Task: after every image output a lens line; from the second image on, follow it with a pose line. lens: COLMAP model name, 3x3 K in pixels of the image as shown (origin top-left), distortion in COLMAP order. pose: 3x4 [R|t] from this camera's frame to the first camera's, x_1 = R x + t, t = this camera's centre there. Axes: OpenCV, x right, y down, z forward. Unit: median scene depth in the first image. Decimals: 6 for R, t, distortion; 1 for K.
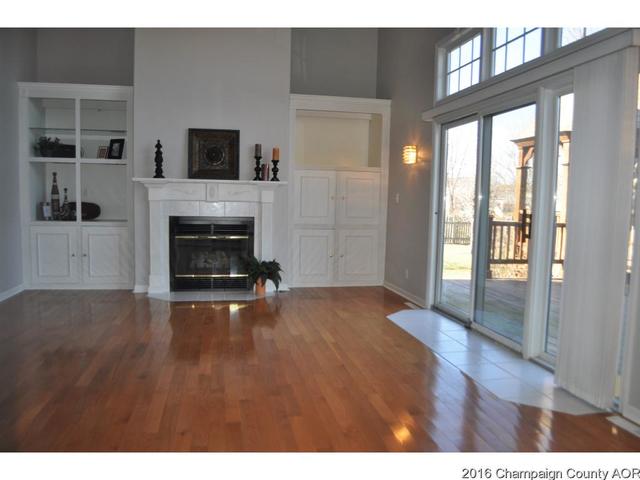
lens RADIAL K [[515.9, 0, 315.9], [0, 515.9, 241.1], [0, 0, 1]] dist [-0.065507, -0.008536]
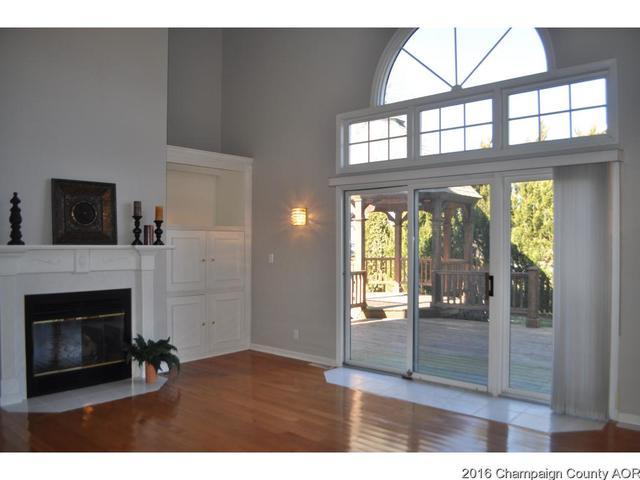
lens RADIAL K [[515.9, 0, 317.9], [0, 515.9, 241.5], [0, 0, 1]] dist [-0.065507, -0.008536]
pose [[0.787697, -0.019316, 0.615760, -0.396118], [0.067375, 0.996214, -0.054938, -0.057607], [-0.612367, 0.084761, 0.786017, 0.171065]]
